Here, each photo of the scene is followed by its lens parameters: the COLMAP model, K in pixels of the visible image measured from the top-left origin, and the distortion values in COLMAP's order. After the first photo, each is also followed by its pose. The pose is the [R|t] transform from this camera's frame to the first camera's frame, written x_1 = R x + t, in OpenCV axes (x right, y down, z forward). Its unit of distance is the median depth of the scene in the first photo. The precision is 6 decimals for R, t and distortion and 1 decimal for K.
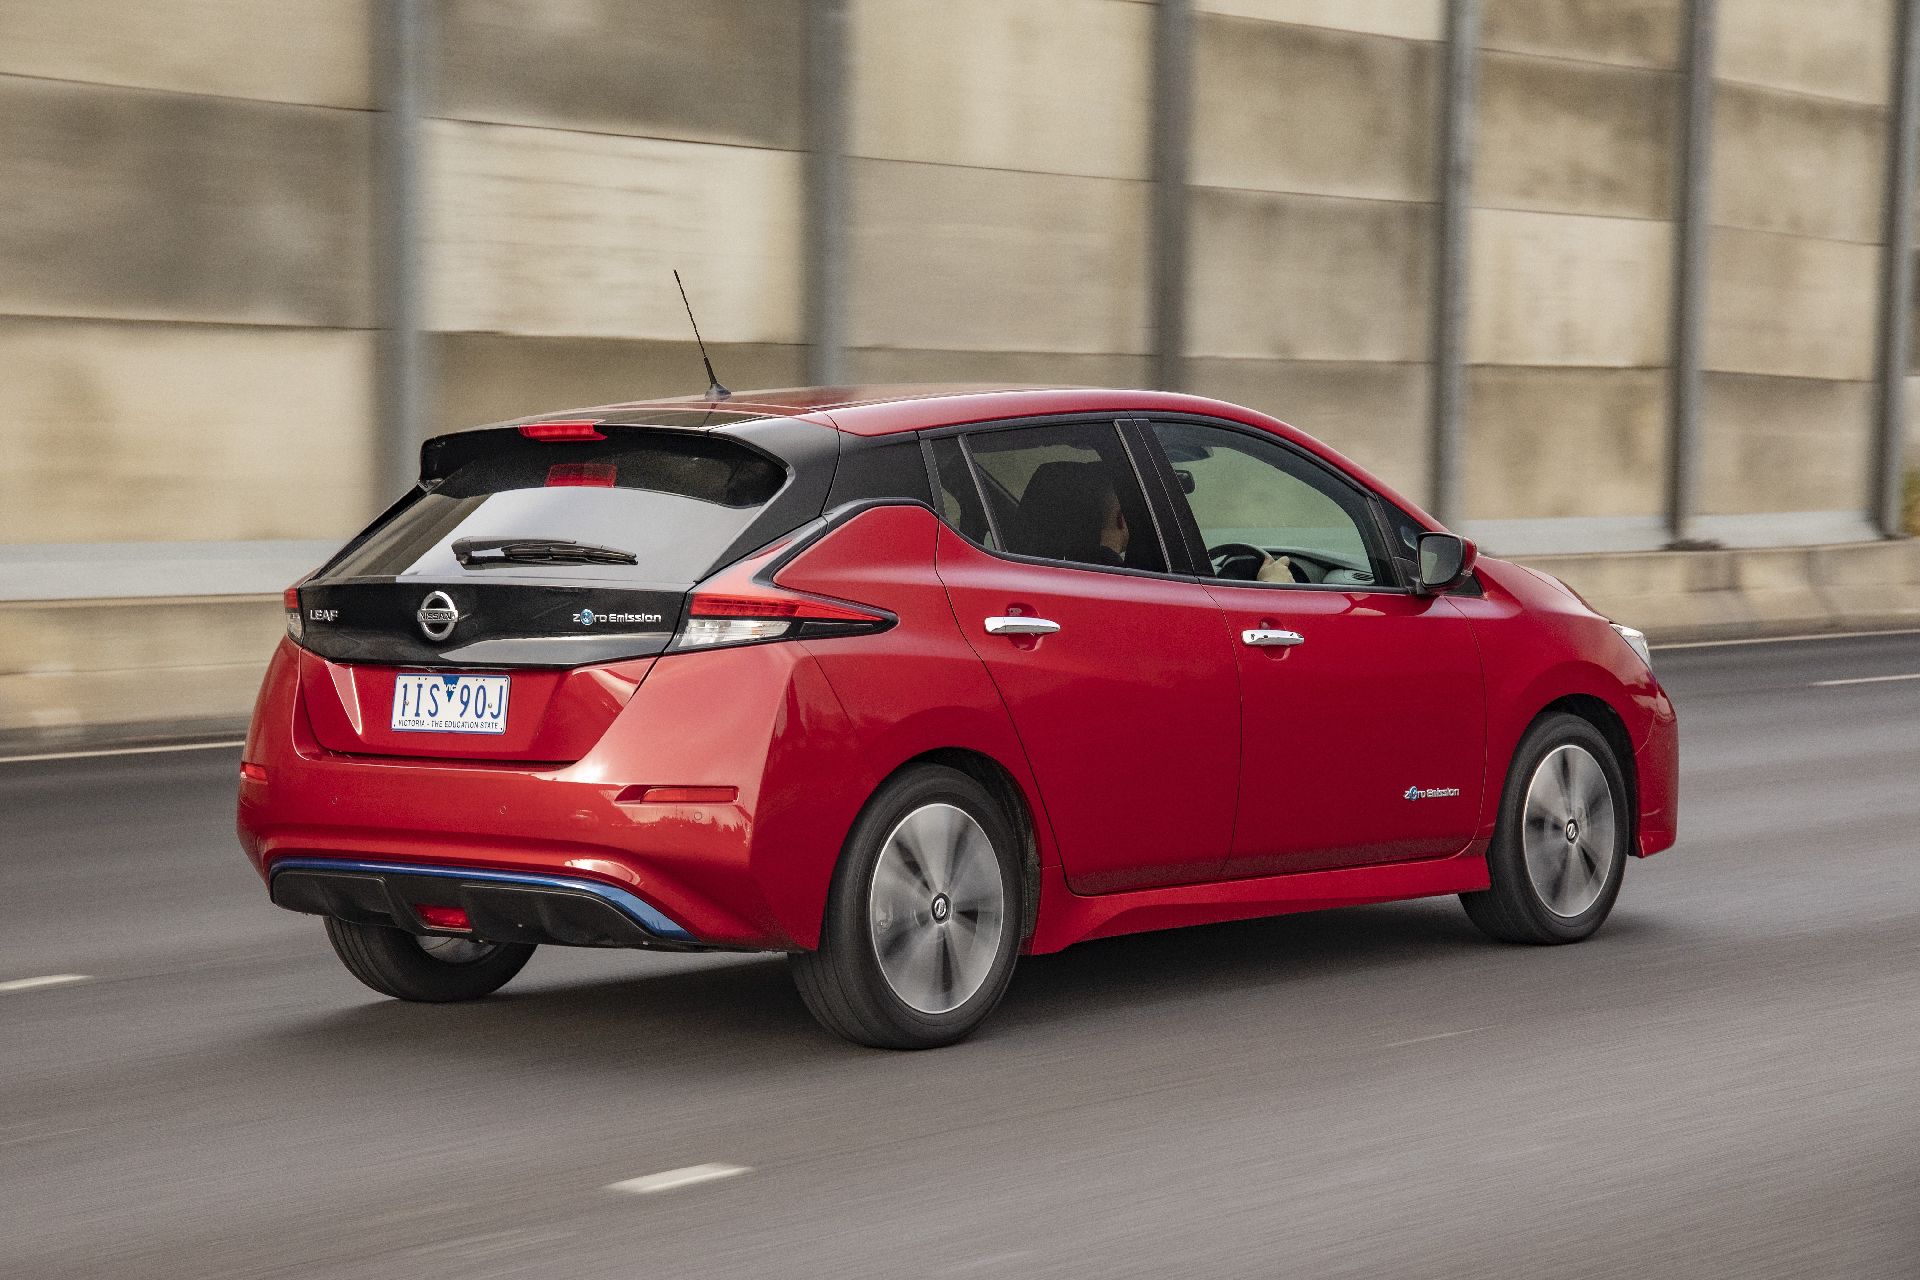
lens RADIAL K [[3838.5, 0, 960.0], [0, 3838.5, 640.0], [0, 0, 1]] dist [0.257984, -3.667290]
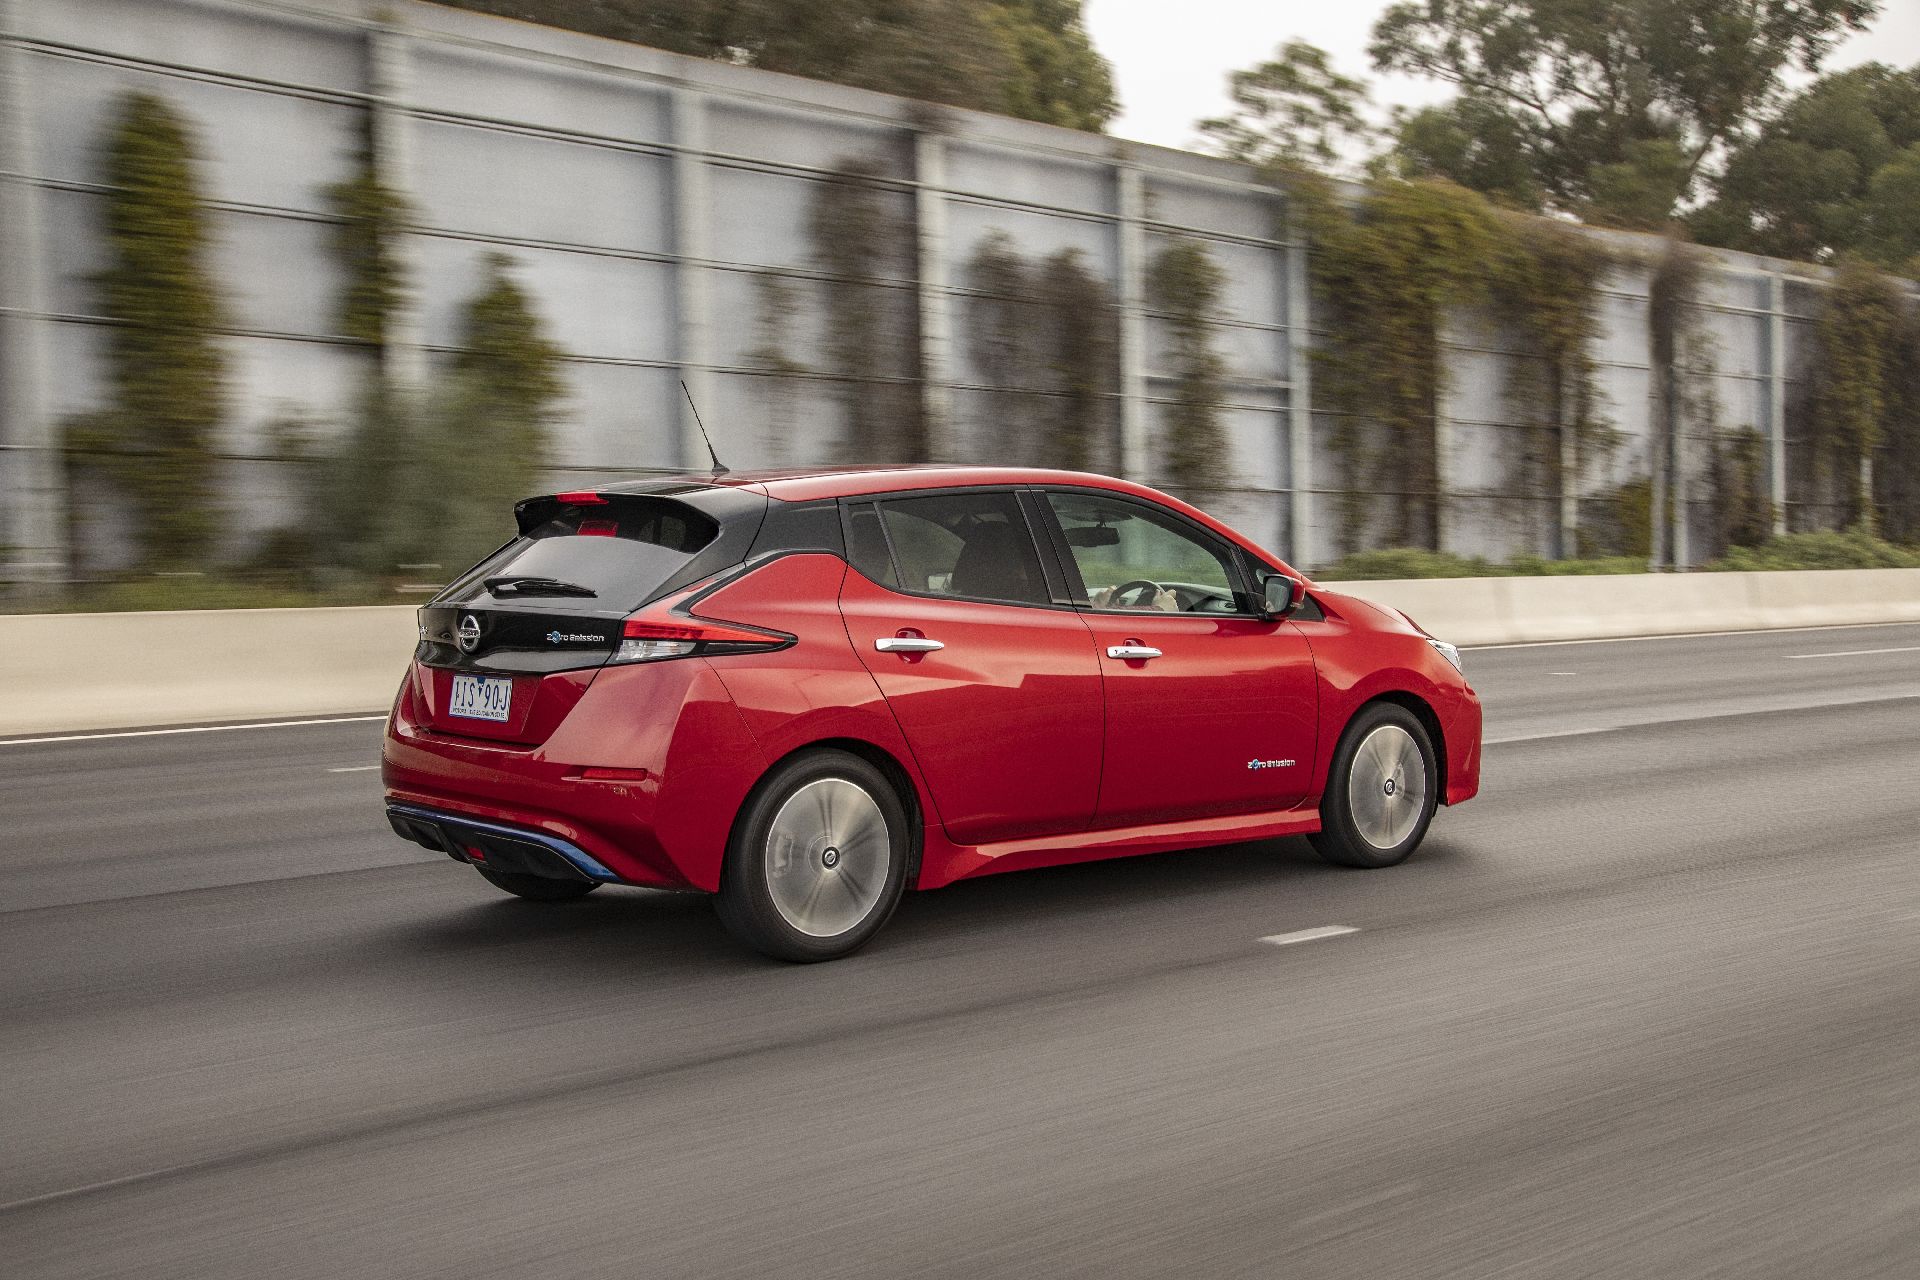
lens RADIAL K [[1978.4, 0, 960.0], [0, 1978.4, 640.0], [0, 0, 1]] dist [0.005731, 0.002489]
pose [[0.988714, 0.013865, -0.149175, 0.139196], [-0.011850, 0.999826, 0.014384, -0.015887], [0.149349, -0.012454, 0.988706, 0.332144]]
